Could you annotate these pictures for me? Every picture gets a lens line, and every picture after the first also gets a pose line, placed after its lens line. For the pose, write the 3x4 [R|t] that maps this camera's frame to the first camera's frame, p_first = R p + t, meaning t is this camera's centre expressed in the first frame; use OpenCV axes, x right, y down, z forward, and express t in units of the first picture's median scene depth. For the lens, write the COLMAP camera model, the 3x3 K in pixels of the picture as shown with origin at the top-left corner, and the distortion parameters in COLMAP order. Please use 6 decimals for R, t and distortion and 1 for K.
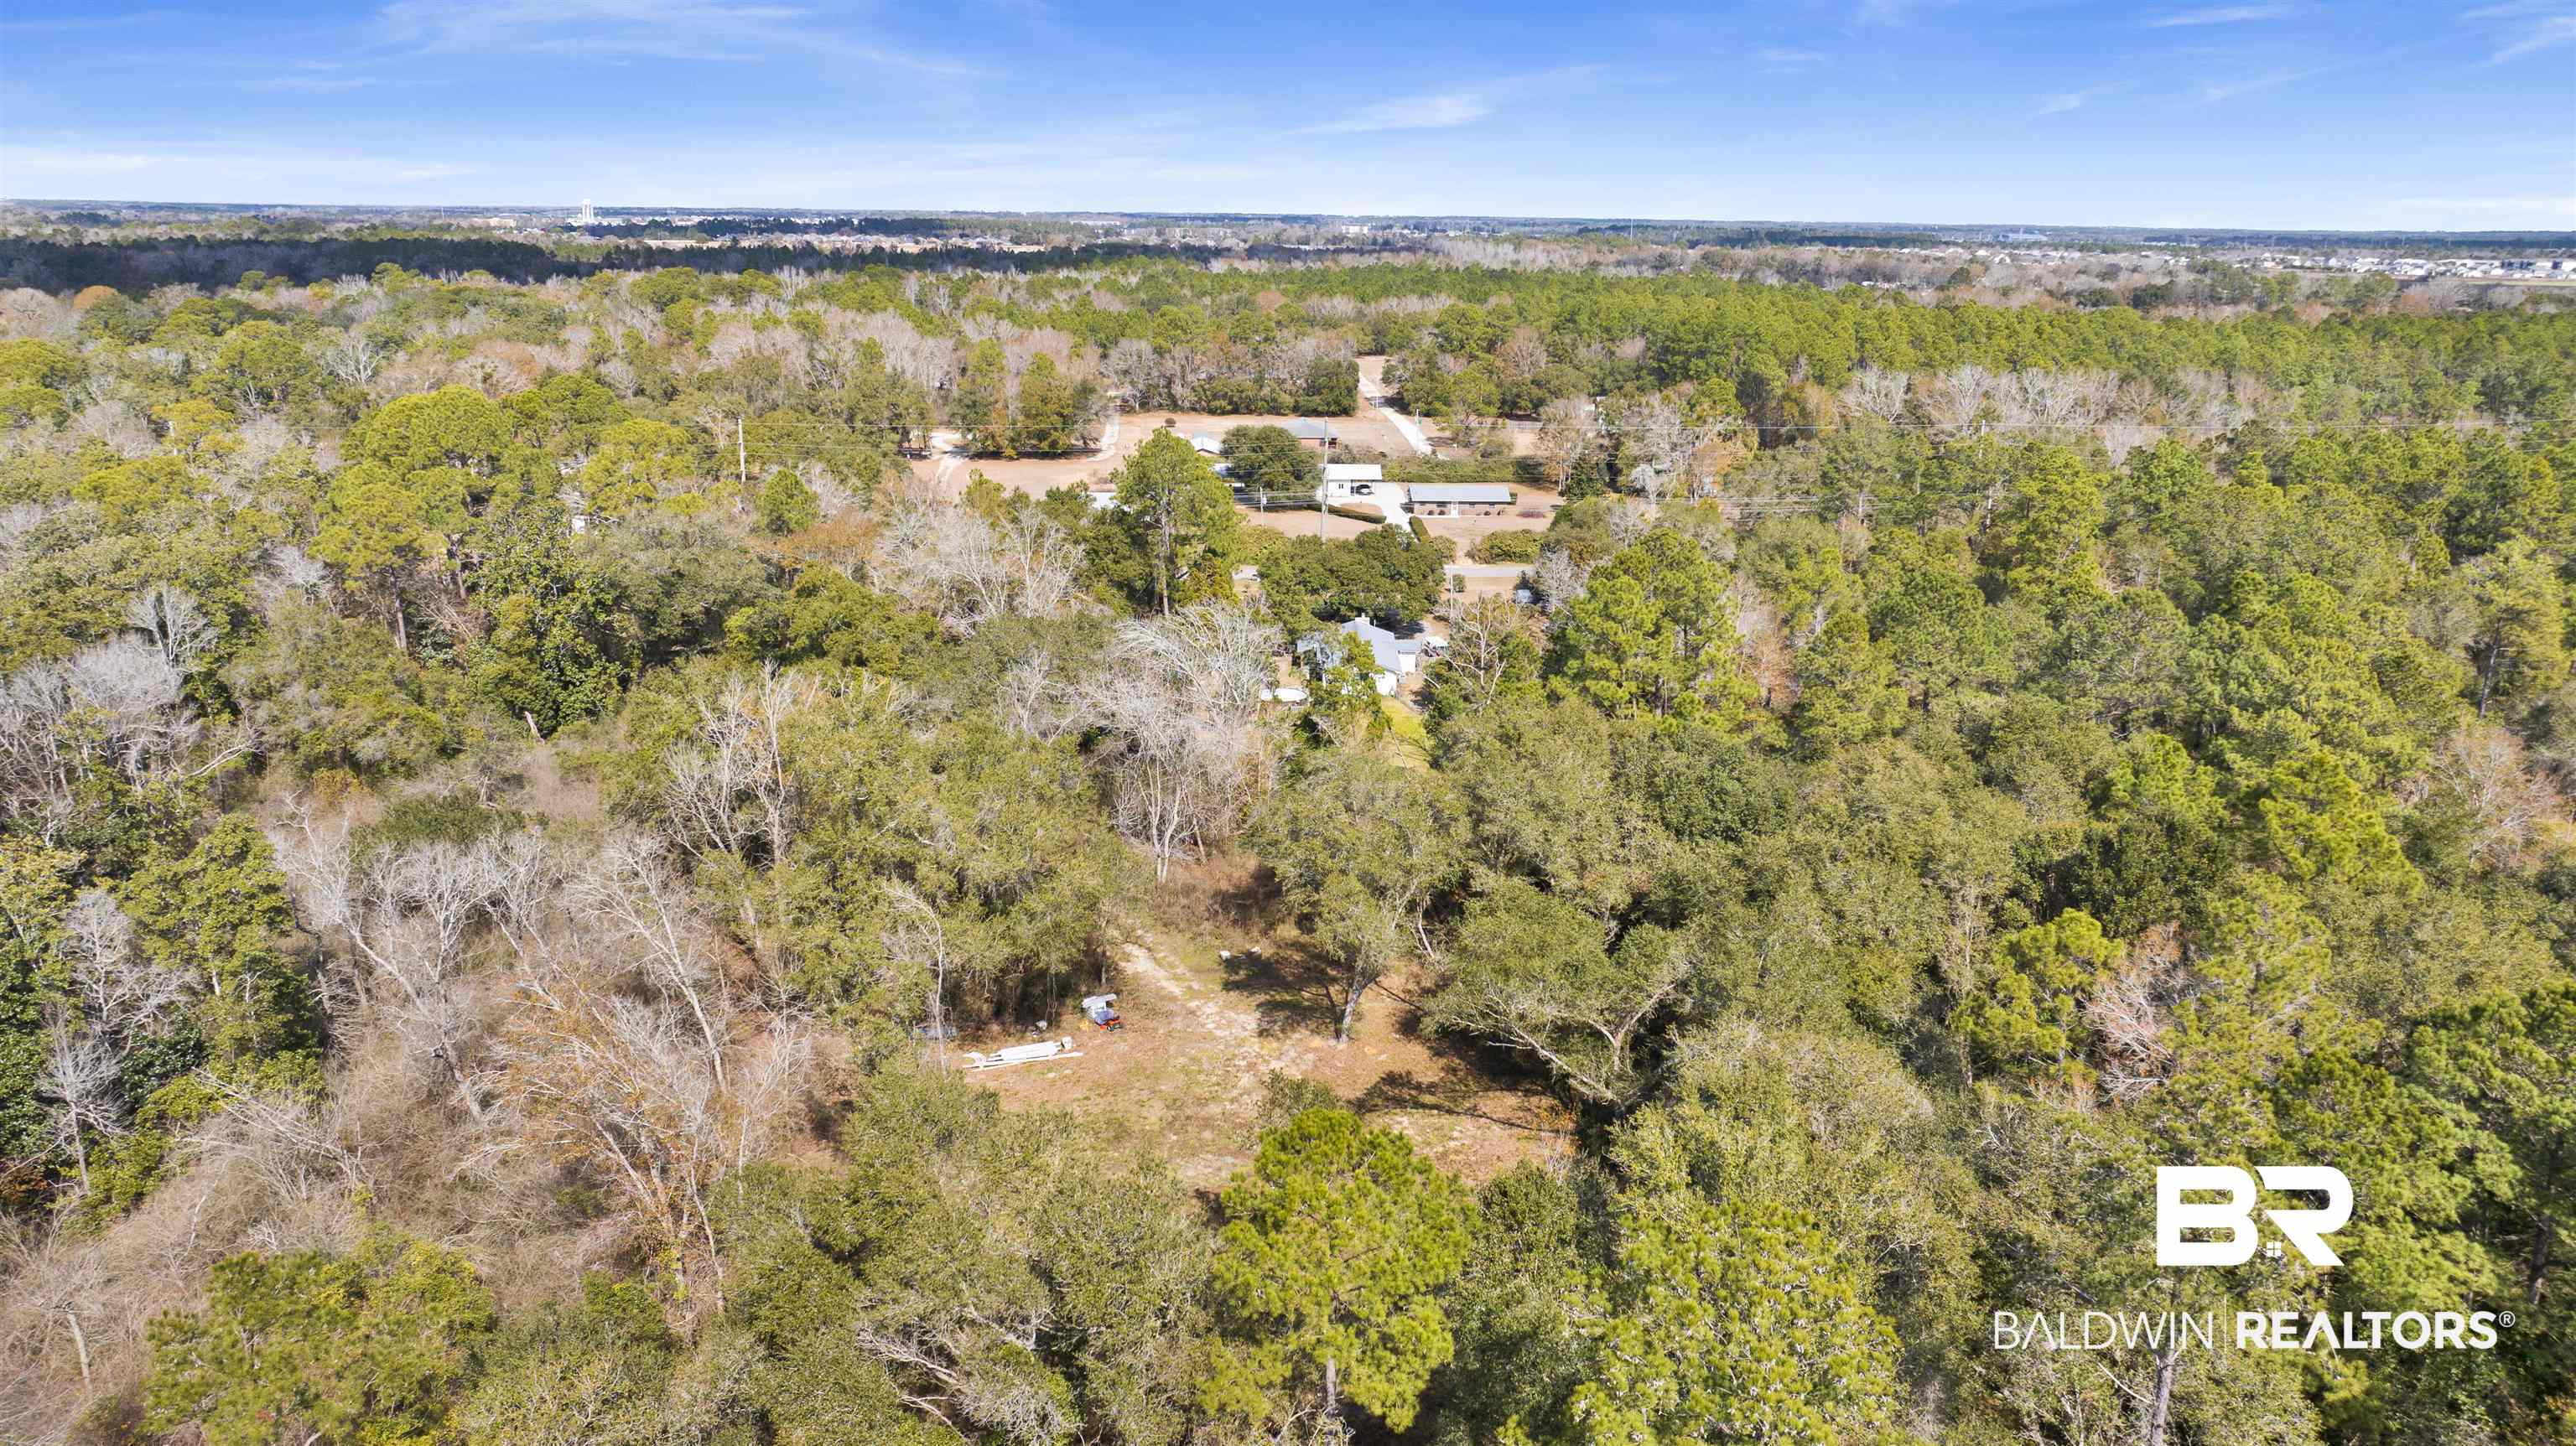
lens RADIAL K [[1829.4, 0, 1297.4], [0, 1829.4, 720.7], [0, 0, 1]] dist [-0.028796, 0.024617]
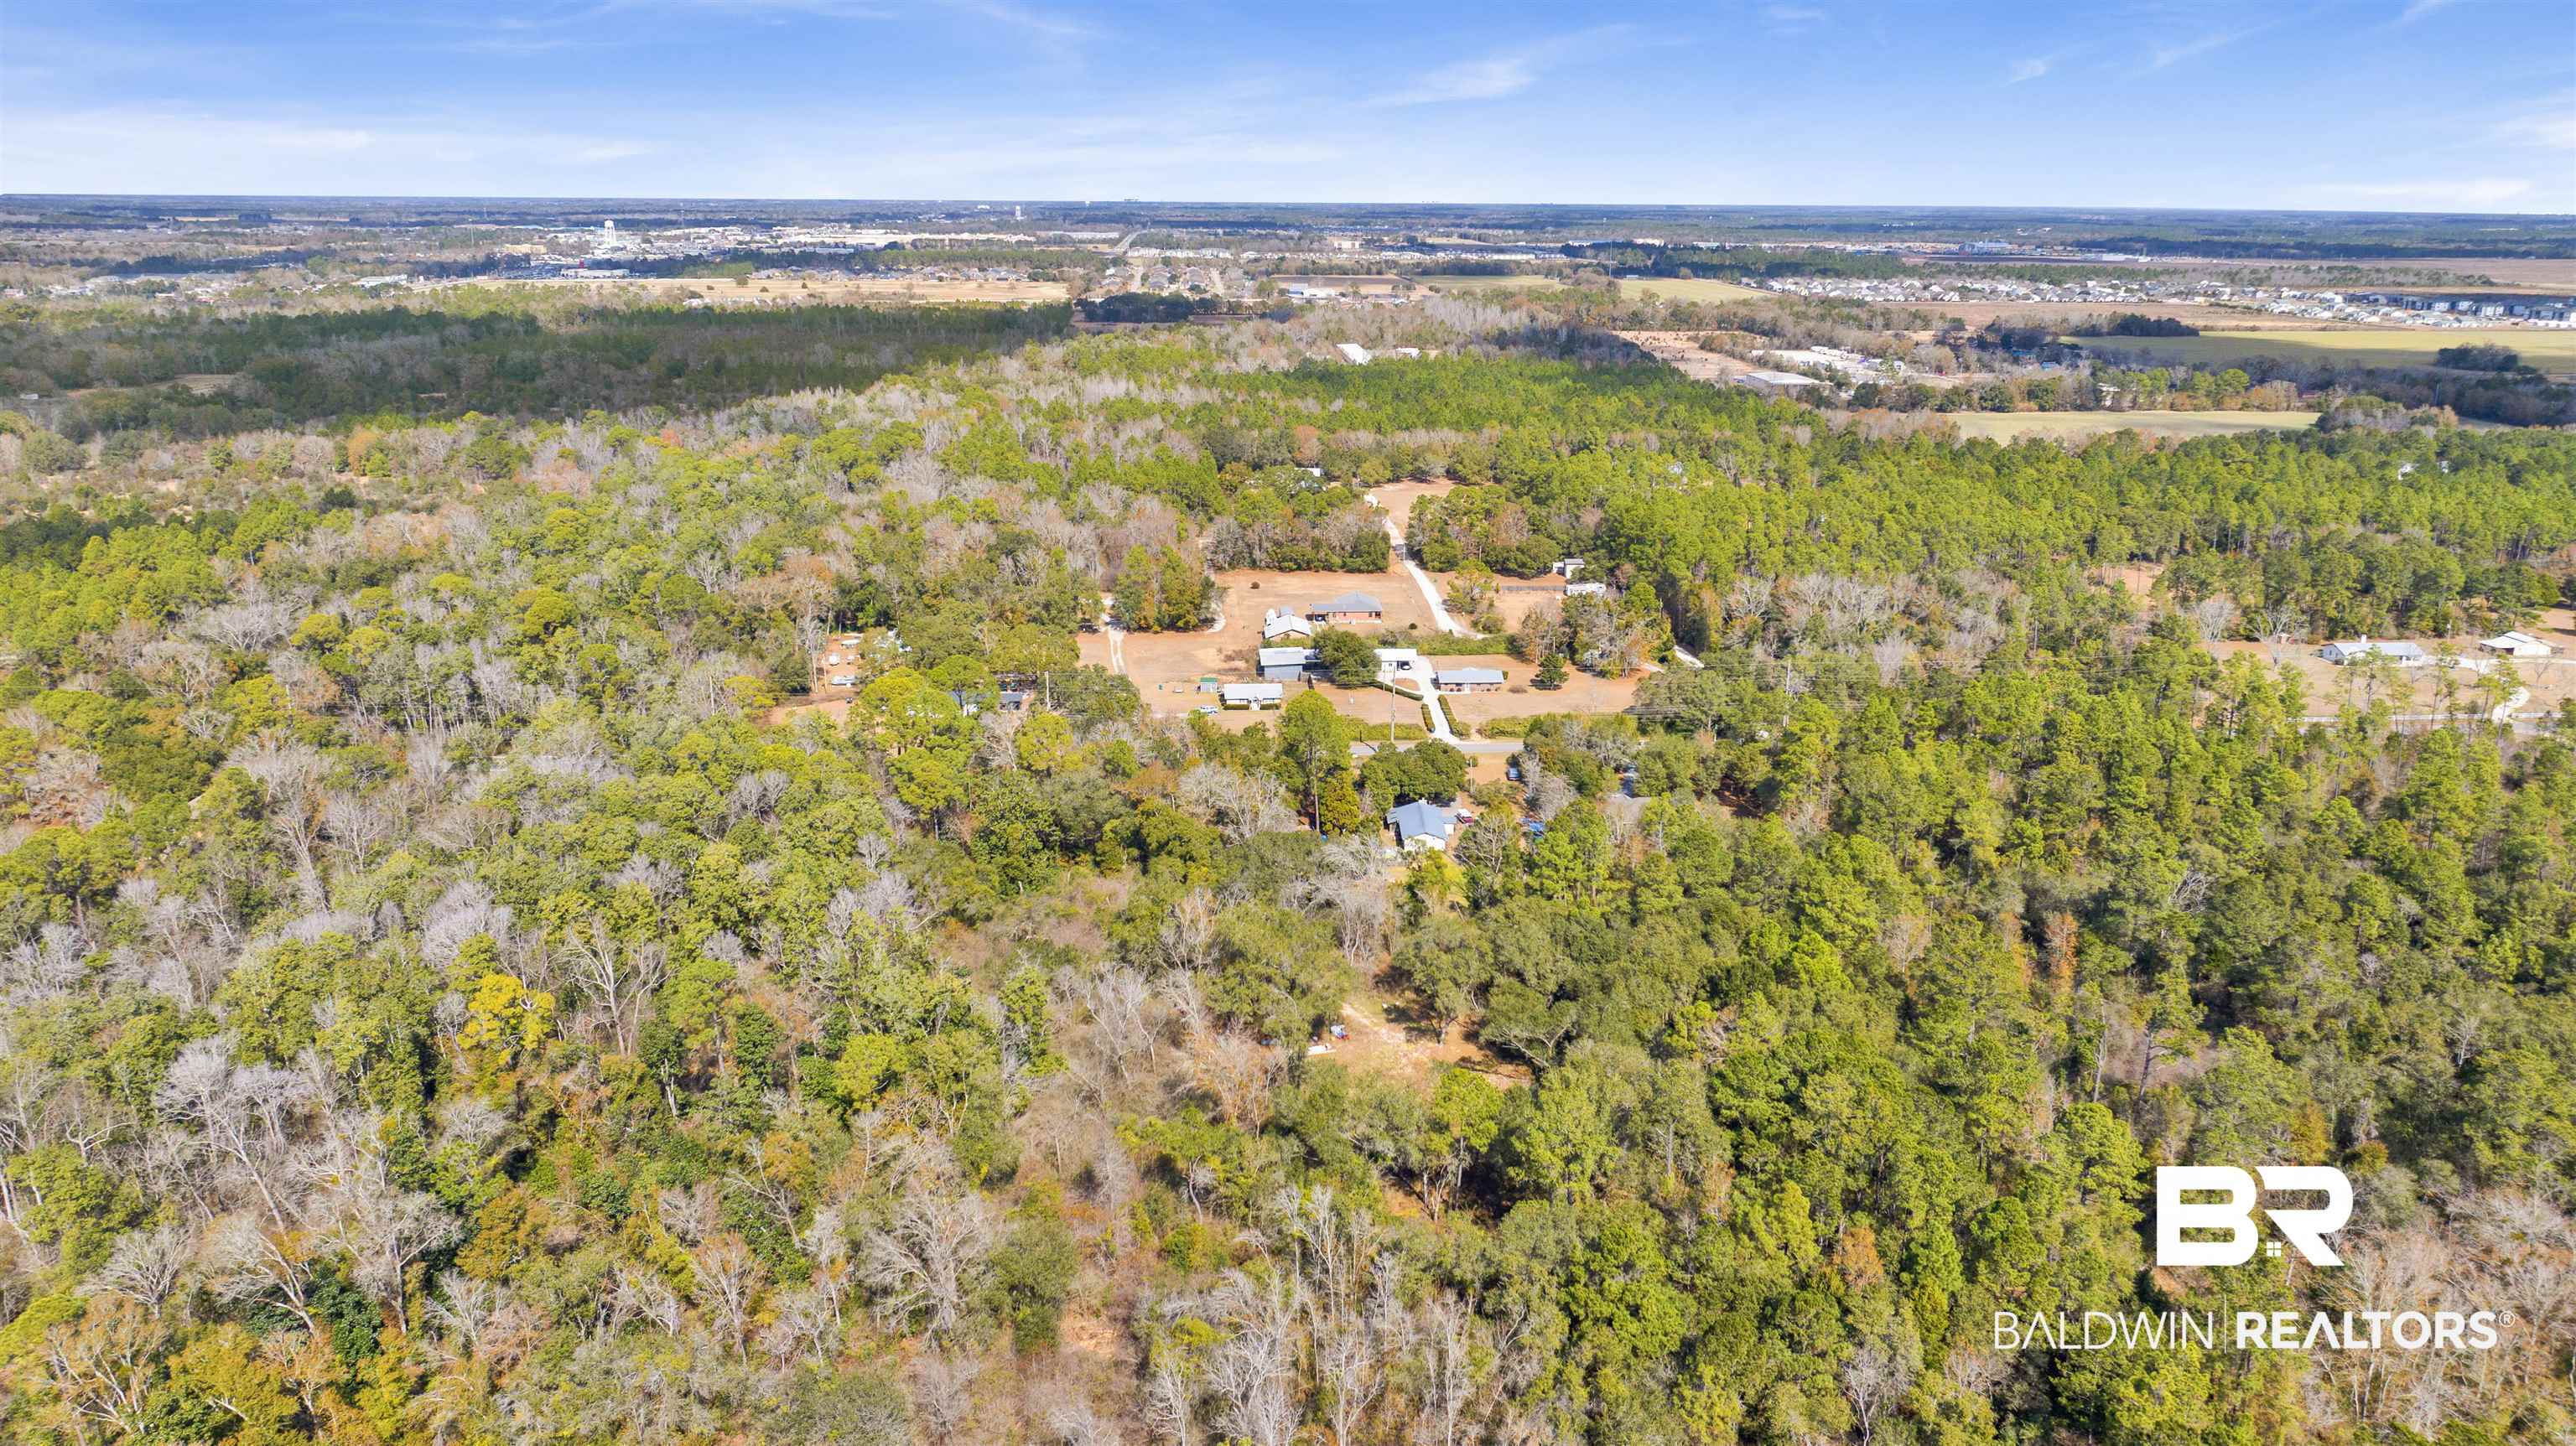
lens RADIAL K [[1829.4, 0, 1297.4], [0, 1829.4, 720.7], [0, 0, 1]] dist [-0.028796, 0.024617]
pose [[0.999953, -0.006581, 0.007140, -0.176700], [0.006508, 0.999927, 0.010174, -0.274540], [-0.007206, -0.010127, 0.999923, -1.392313]]
